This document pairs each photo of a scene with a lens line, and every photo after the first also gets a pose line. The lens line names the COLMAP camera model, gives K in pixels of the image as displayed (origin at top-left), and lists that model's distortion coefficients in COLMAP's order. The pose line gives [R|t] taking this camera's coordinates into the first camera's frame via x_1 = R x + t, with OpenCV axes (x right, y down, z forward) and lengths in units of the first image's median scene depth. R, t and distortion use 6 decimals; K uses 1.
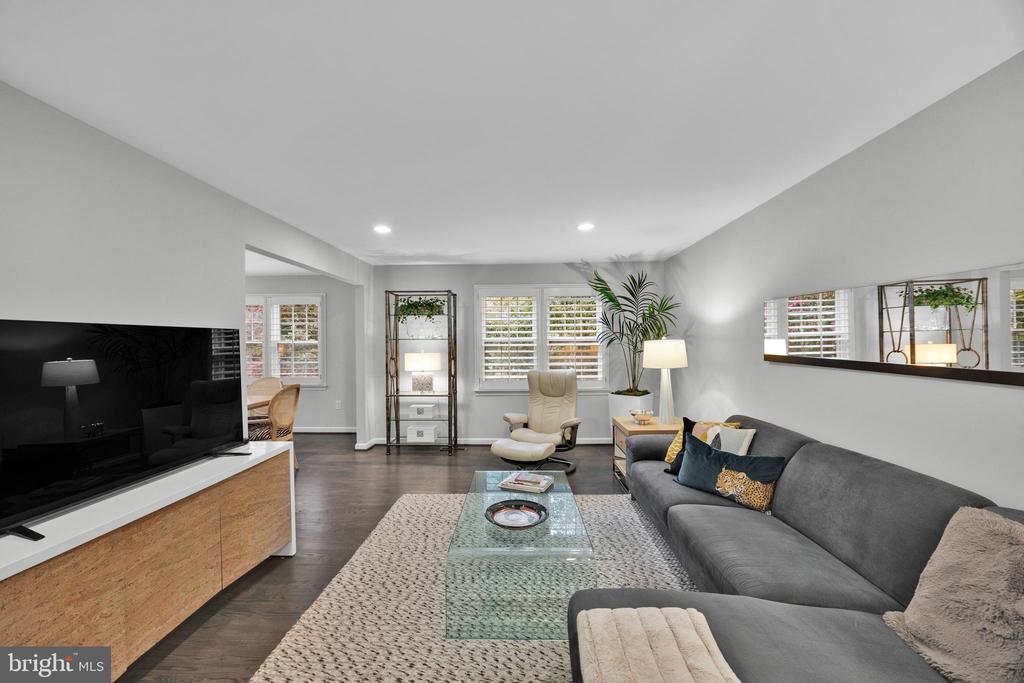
lens RADIAL K [[388.5, 0, 512.3], [0, 388.5, 345.5], [0, 0, 1]] dist [-0.001249, 0.000015]
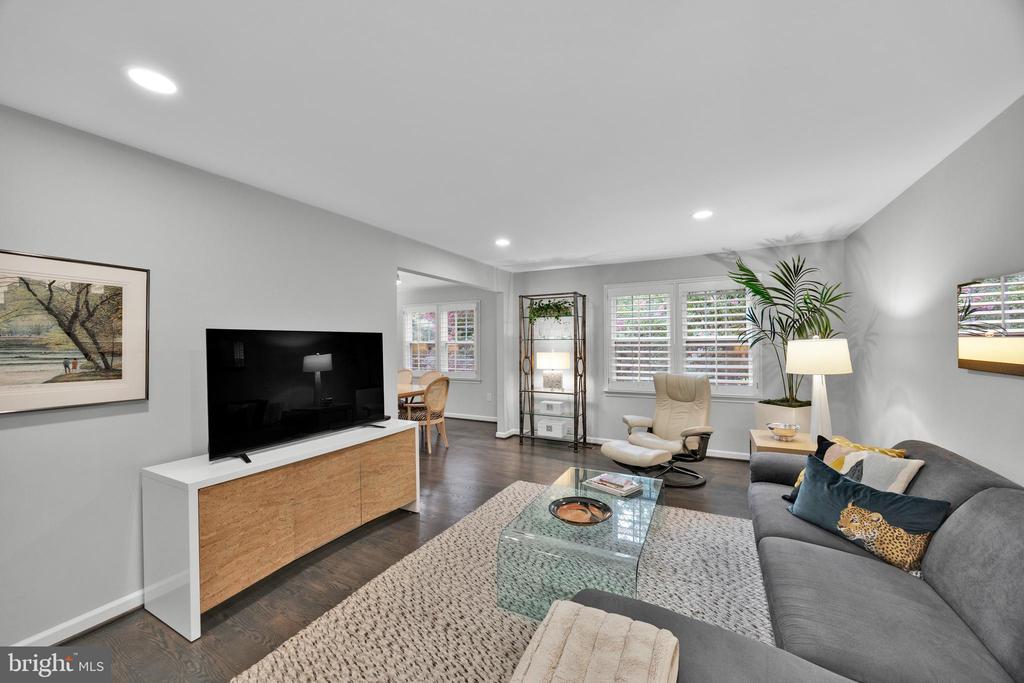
lens RADIAL K [[386.8, 0, 512.0], [0, 386.8, 341.5], [0, 0, 1]] dist [-0.001527, 0.000014]
pose [[0.901150, -0.001541, -0.433506, 0.151363], [-0.002610, 0.999956, -0.008980, -0.000745], [0.433501, 0.009223, 0.901106, 0.000664]]
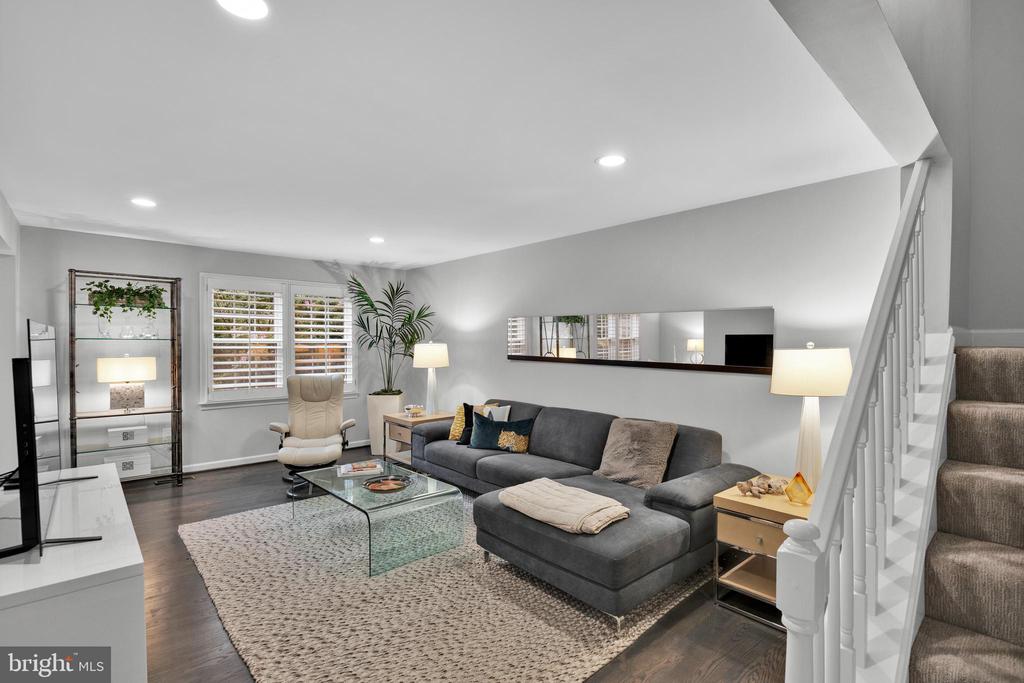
lens RADIAL K [[479.3, 0, 512.0], [0, 479.3, 341.5], [0, 0, 1]] dist [-0.004864, -0.000336]
pose [[0.717905, 0.013039, 0.696019, -0.403748], [-0.003626, 0.999881, -0.014991, -0.000210], [-0.696132, 0.008238, 0.717867, -0.199831]]
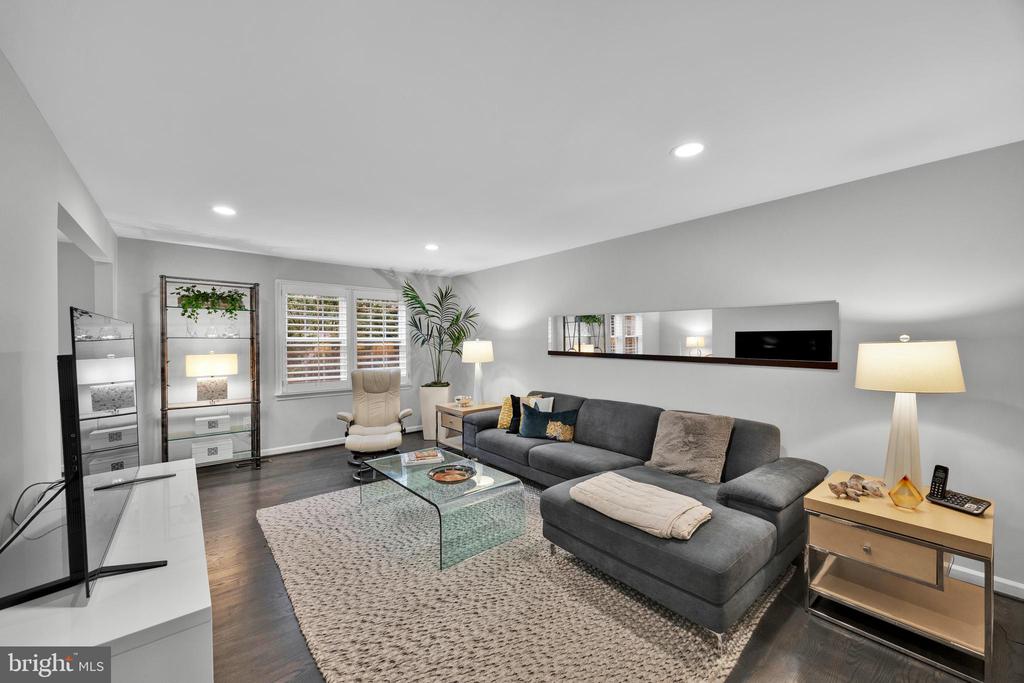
lens RADIAL K [[391.2, 0, 507.3], [0, 391.2, 339.2], [0, 0, 1]] dist [0.000354, 0.000014]
pose [[0.746586, 0.011083, 0.665197, -0.377538], [0.001182, 0.999838, -0.017986, 0.003046], [-0.665288, 0.014214, 0.746451, -0.057272]]
